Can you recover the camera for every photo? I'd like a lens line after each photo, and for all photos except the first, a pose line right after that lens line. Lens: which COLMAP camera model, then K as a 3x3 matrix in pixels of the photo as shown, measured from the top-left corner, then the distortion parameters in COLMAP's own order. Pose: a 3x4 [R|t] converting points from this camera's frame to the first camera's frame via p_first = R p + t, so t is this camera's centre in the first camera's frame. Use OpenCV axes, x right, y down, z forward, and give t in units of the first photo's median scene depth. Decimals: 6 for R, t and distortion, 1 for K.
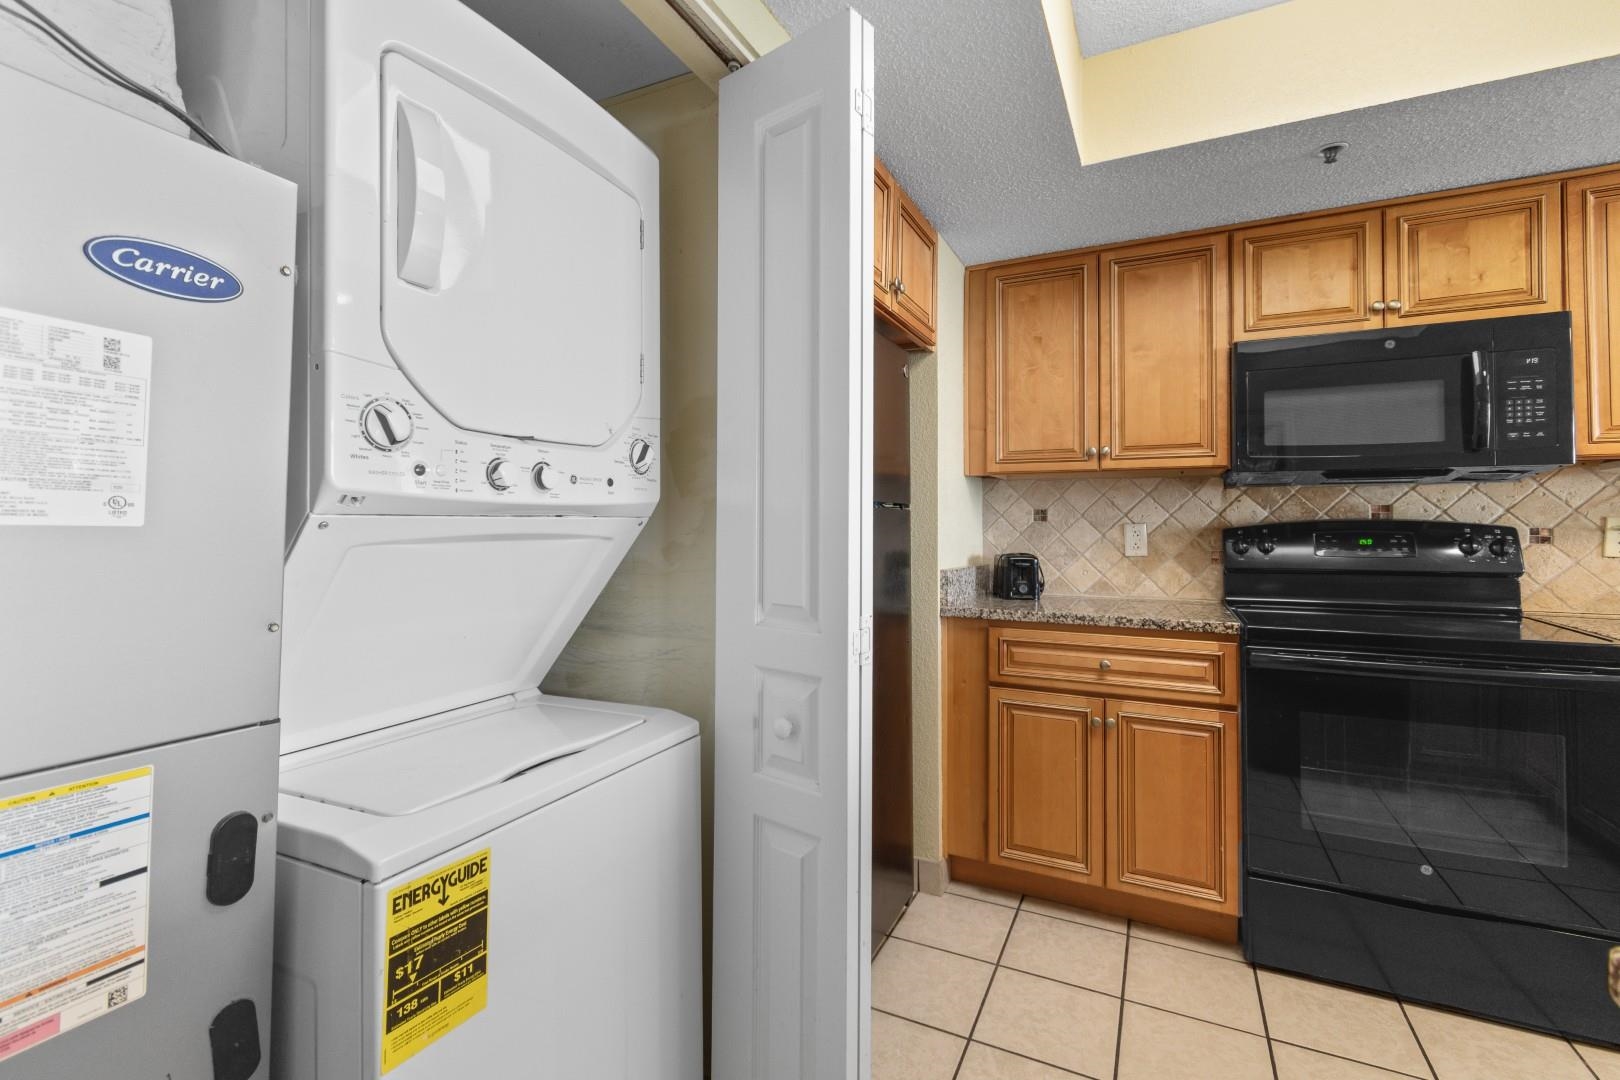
lens RADIAL K [[718.3, 0, 807.7], [0, 718.3, 512.3], [0, 0, 1]] dist [-0.000993, -0.000947]
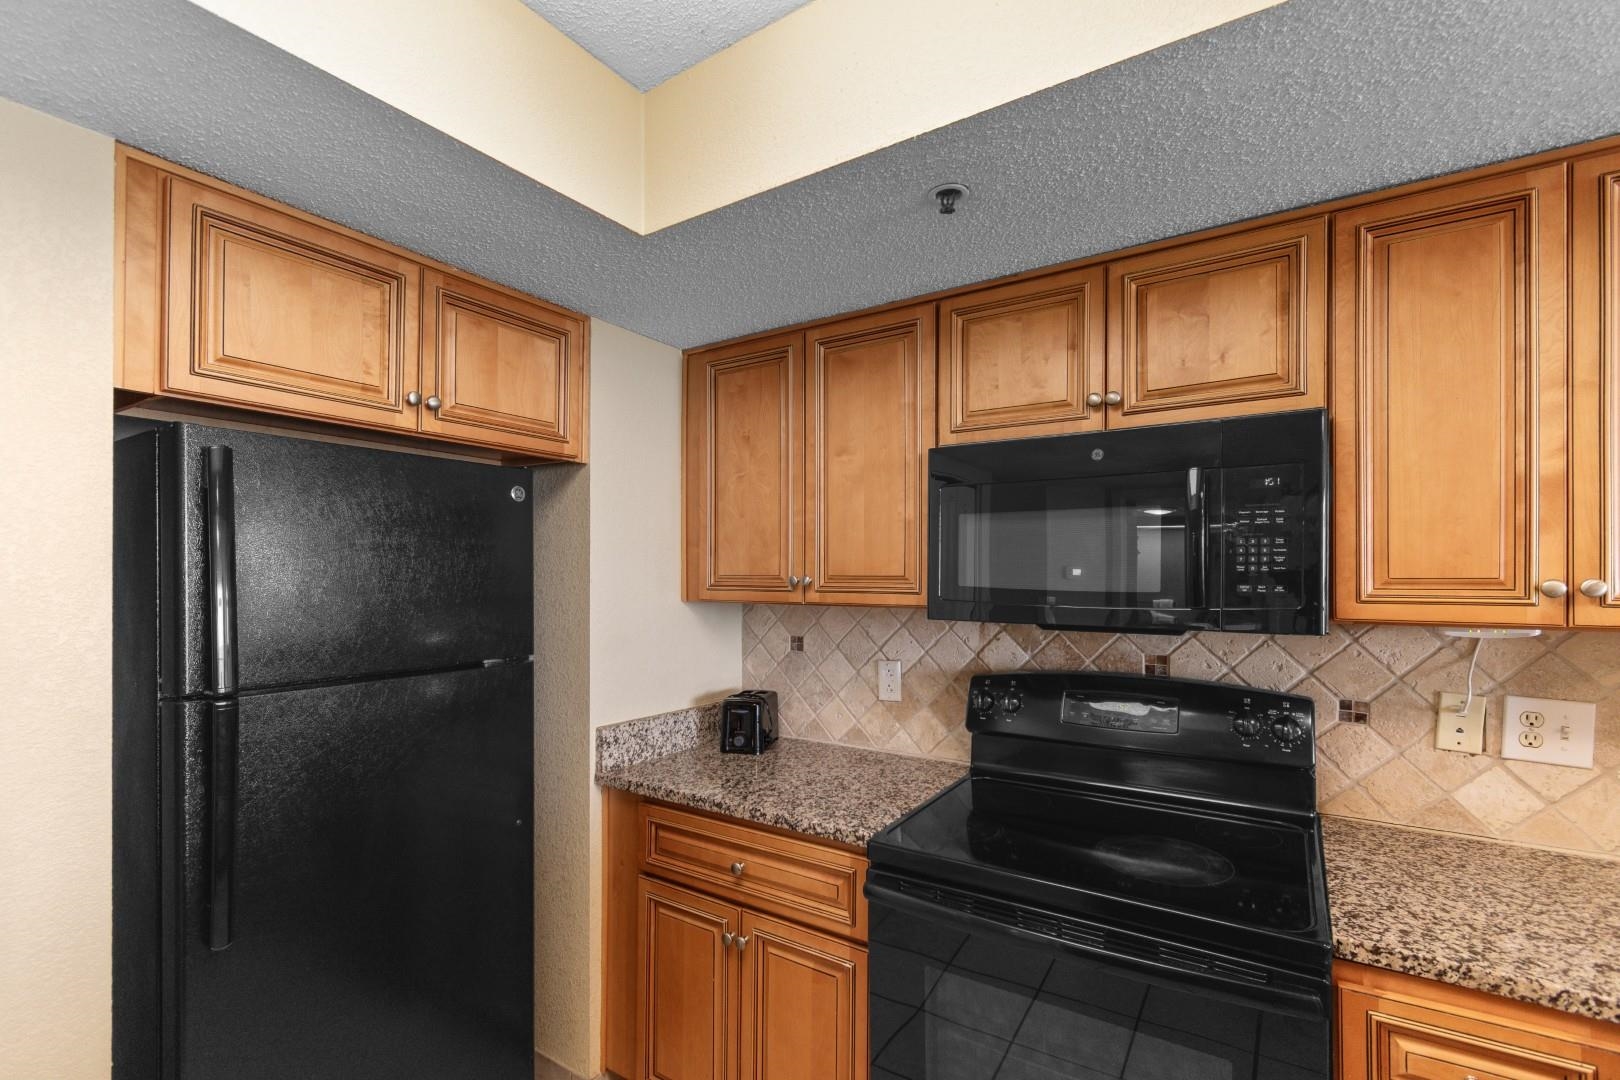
lens RADIAL K [[723.6, 0, 808.9], [0, 723.6, 574.1], [0, 0, 1]] dist [0.002928, -0.000174]
pose [[0.993056, -0.002691, -0.117610, 0.558401], [0.005137, 0.999777, 0.020500, -0.119544], [0.117529, -0.020962, 0.992848, 0.217824]]
